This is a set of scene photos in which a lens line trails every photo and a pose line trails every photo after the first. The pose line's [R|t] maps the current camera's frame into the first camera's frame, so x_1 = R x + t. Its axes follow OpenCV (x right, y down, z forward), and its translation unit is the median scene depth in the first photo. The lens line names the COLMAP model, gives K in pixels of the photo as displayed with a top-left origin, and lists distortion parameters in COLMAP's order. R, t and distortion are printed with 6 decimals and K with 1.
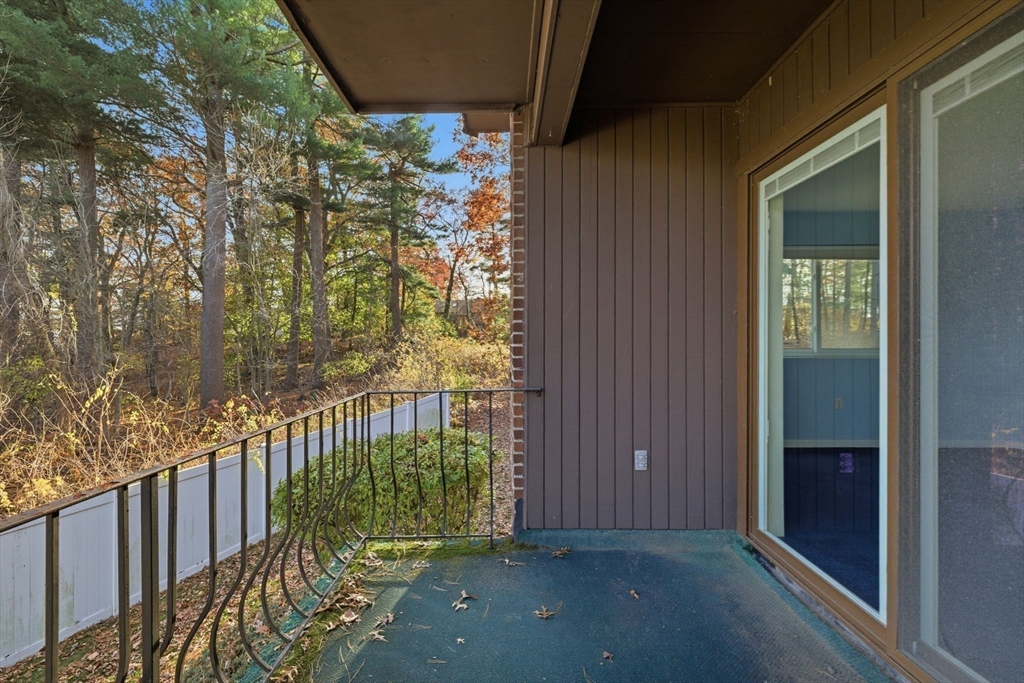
lens RADIAL K [[433.8, 0, 504.2], [0, 433.8, 338.5], [0, 0, 1]] dist [0.004179, -0.000621]
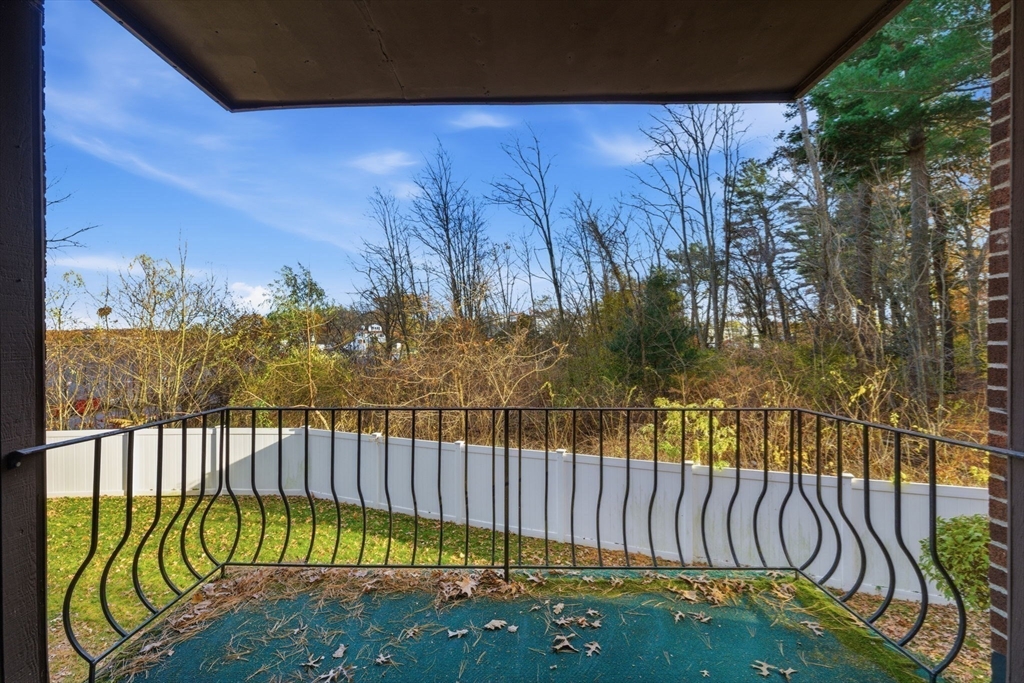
lens RADIAL K [[433.8, 0, 504.7], [0, 433.8, 344.9], [0, 0, 1]] dist [0.004179, -0.000621]
pose [[-0.011666, 0.010936, -0.999872, 0.575689], [0.004840, 0.999929, 0.010881, -0.018449], [0.999920, -0.004713, -0.011718, 0.400324]]
